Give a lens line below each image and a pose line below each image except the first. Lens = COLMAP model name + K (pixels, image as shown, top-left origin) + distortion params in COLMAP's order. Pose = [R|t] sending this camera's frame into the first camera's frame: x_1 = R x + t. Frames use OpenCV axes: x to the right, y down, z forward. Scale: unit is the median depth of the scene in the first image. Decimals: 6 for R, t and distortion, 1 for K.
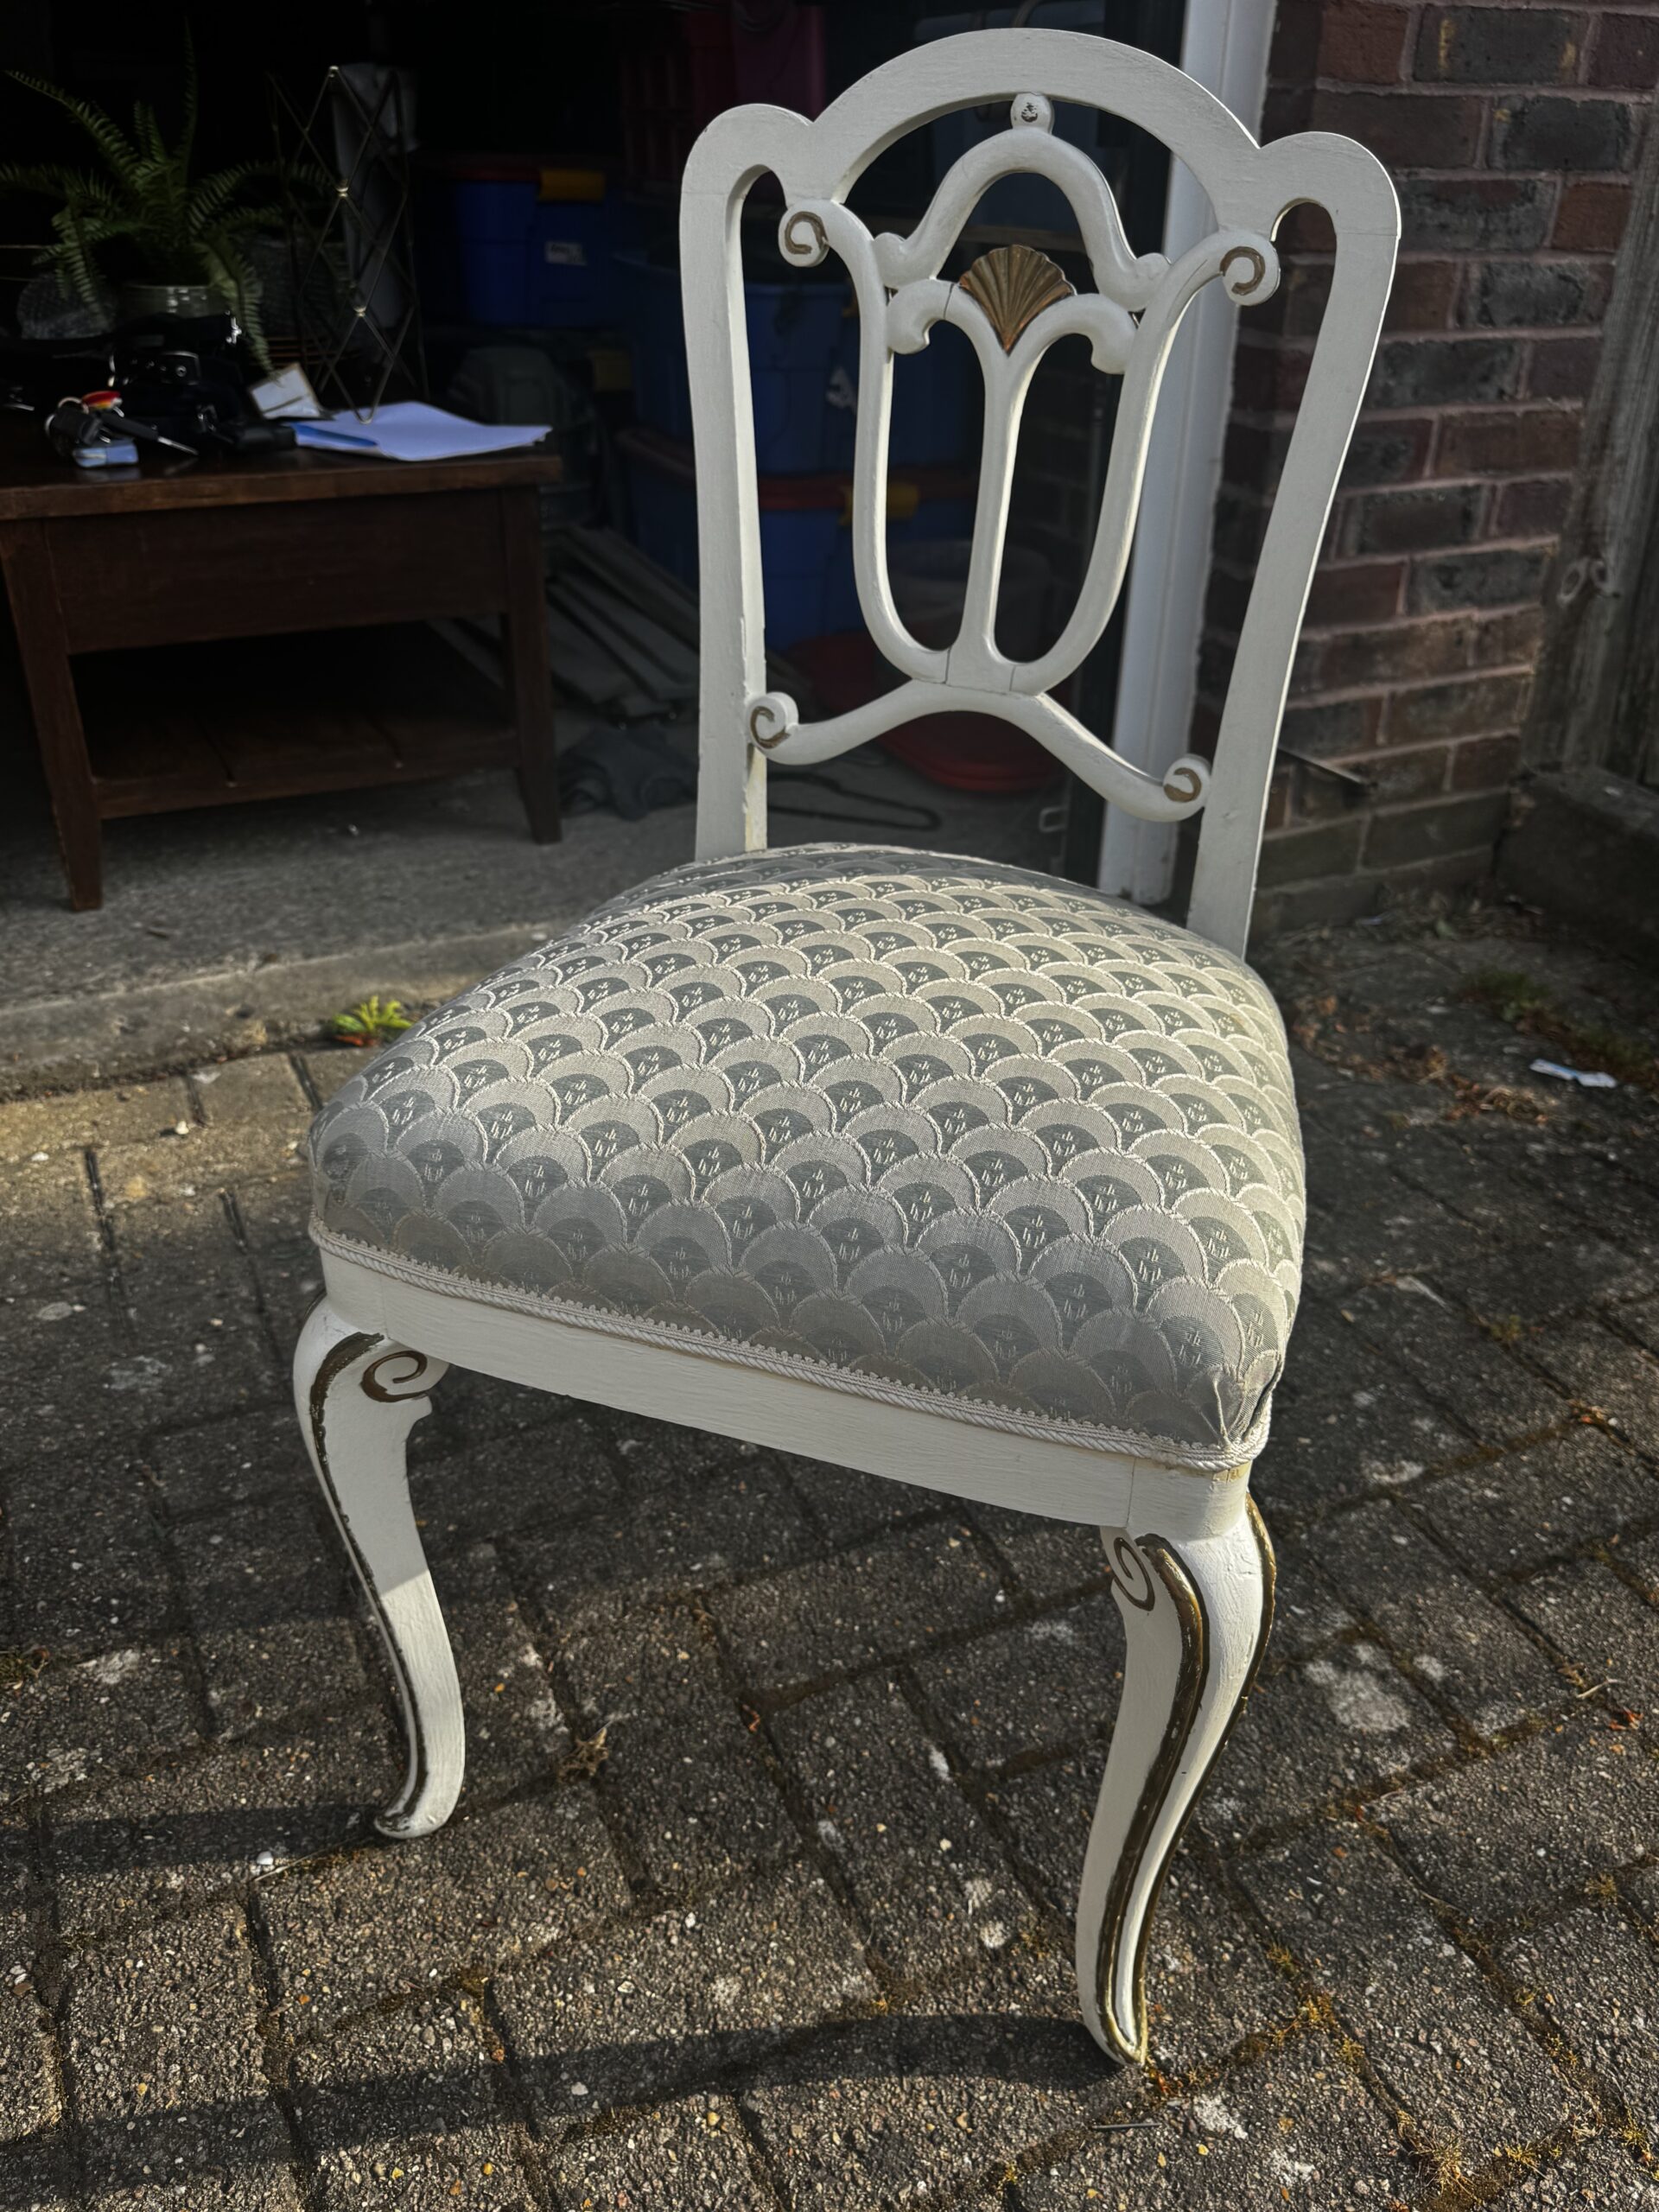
lens RADIAL K [[1763.2, 0, 837.5], [0, 1763.2, 1119.4], [0, 0, 1]] dist [0.020086, -0.035209]
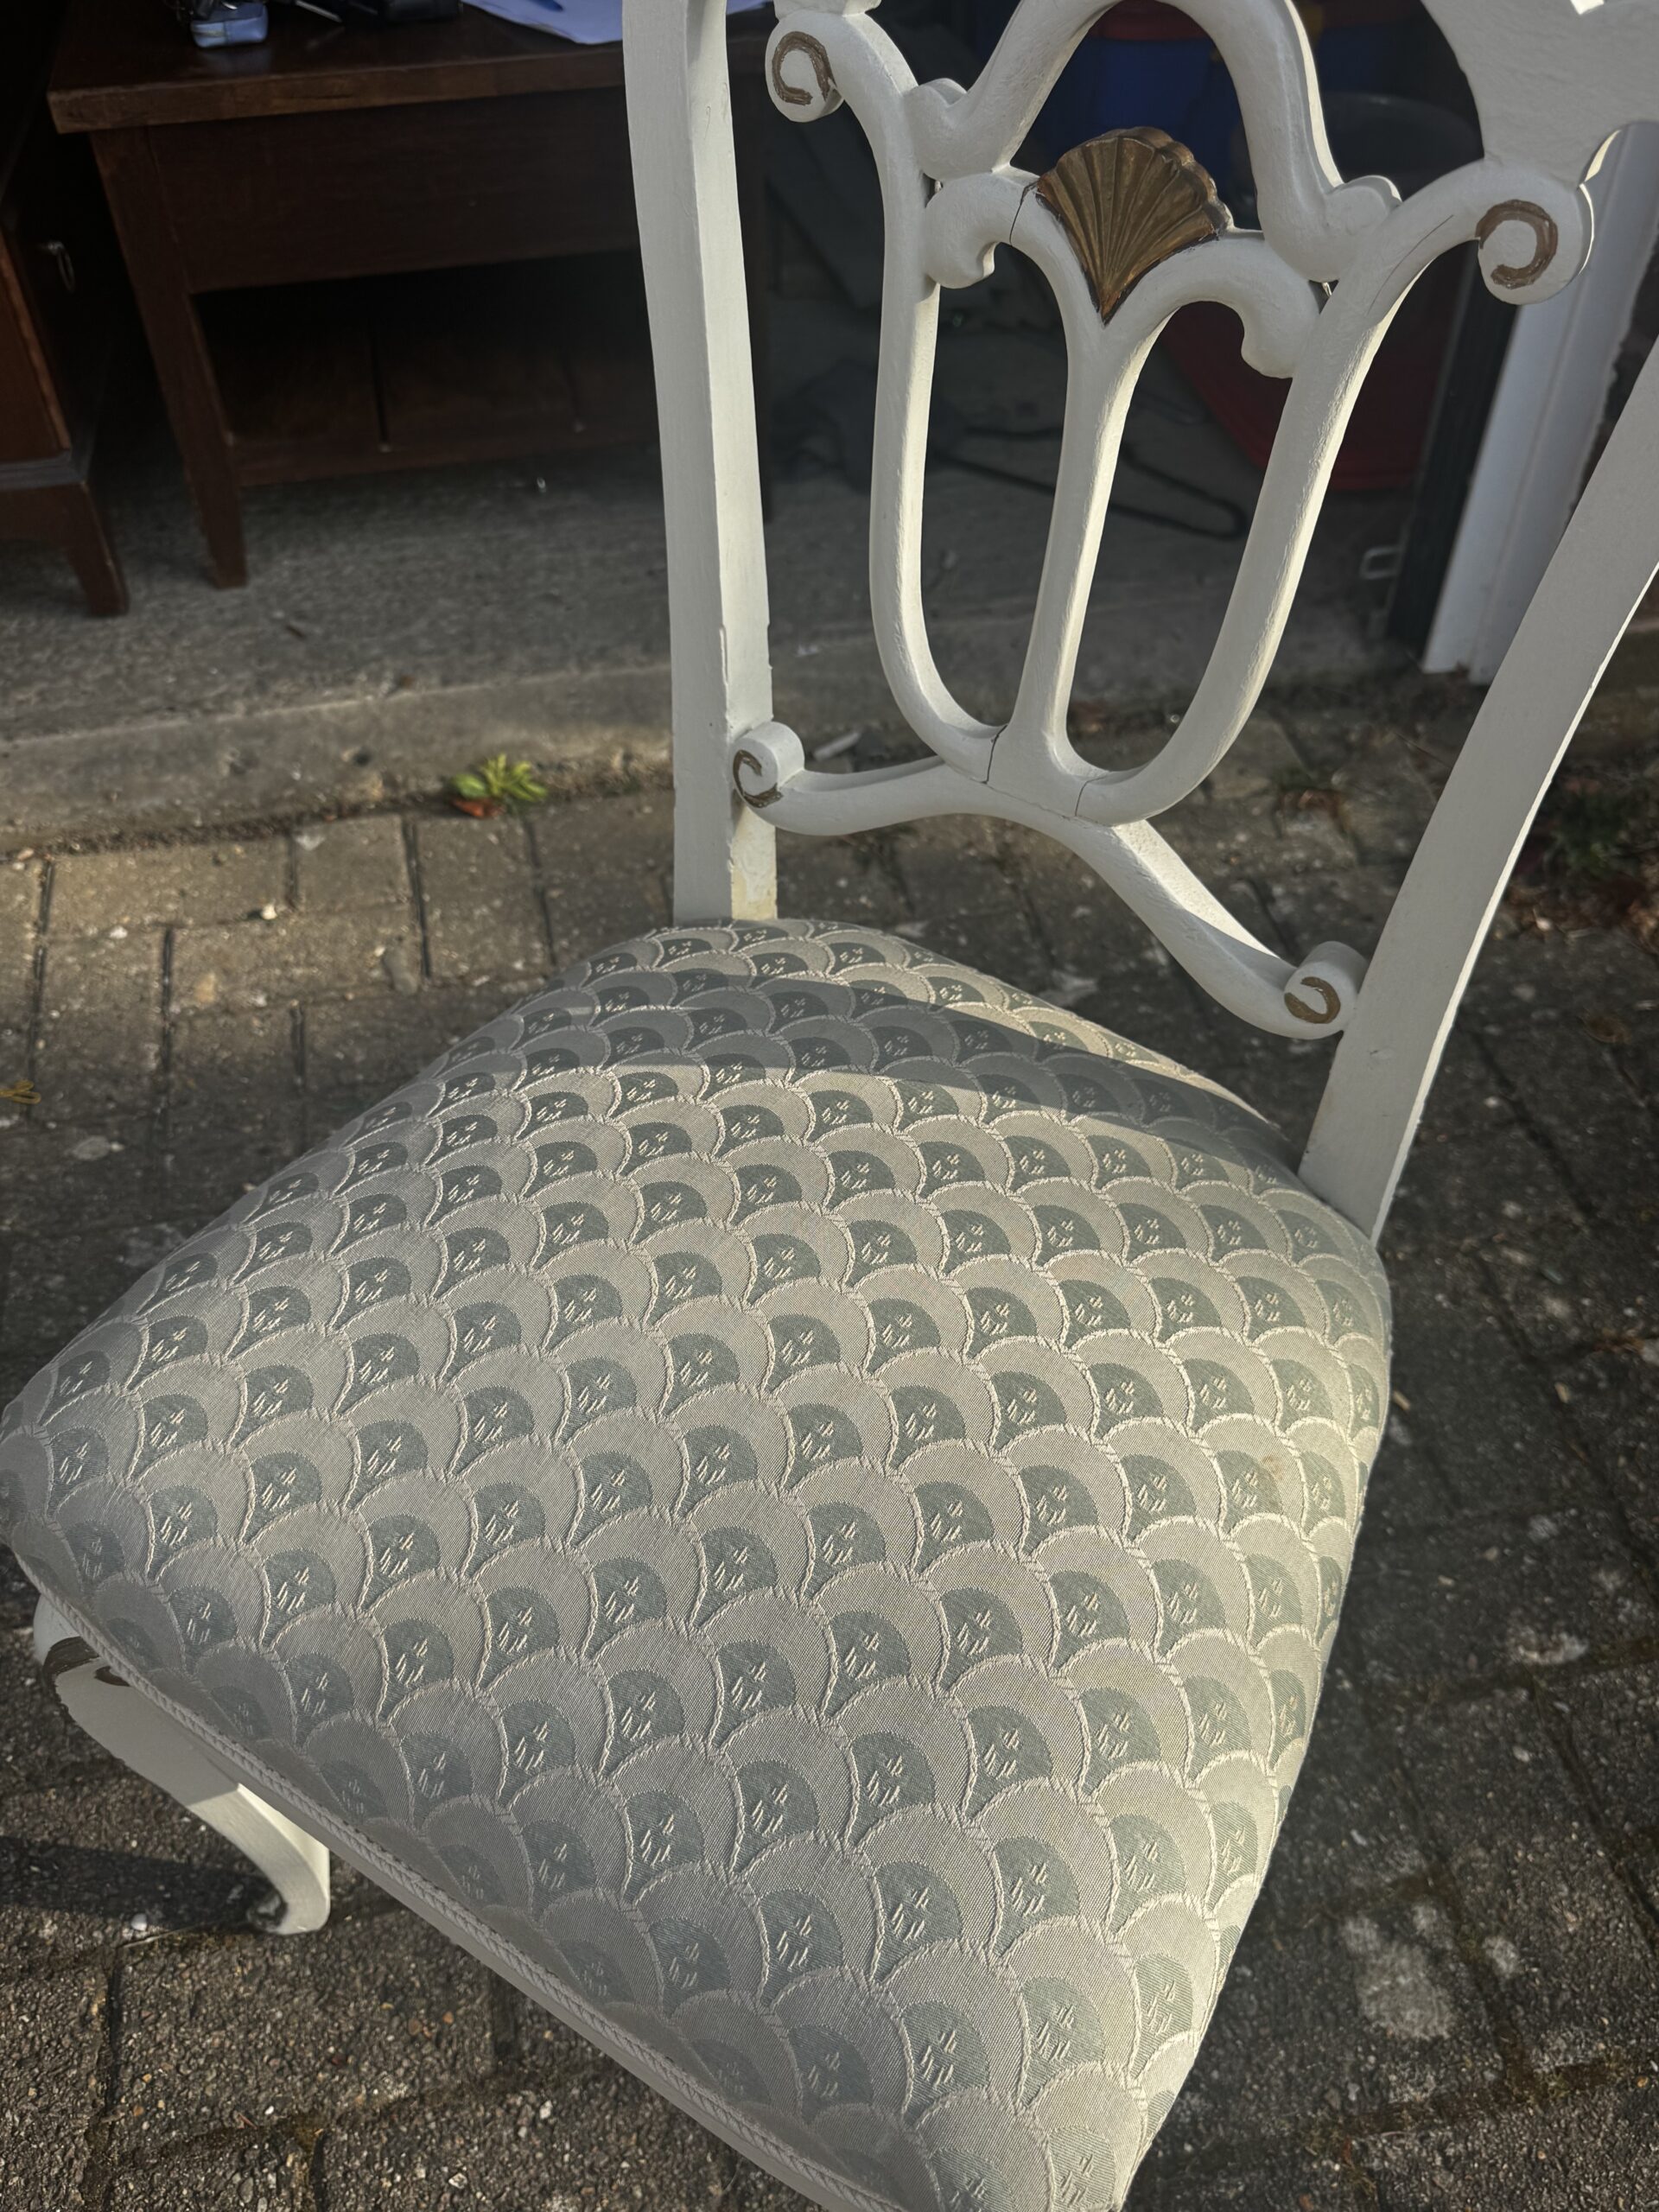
lens RADIAL K [[1763.2, 0, 811.2], [0, 1763.2, 1120.7], [0, 0, 1]] dist [0.020086, -0.035209]
pose [[0.969026, 0.156960, -0.190663, 0.125625], [-0.094665, 0.949152, 0.300250, -0.278916], [0.228095, -0.272901, 0.934611, 0.280339]]
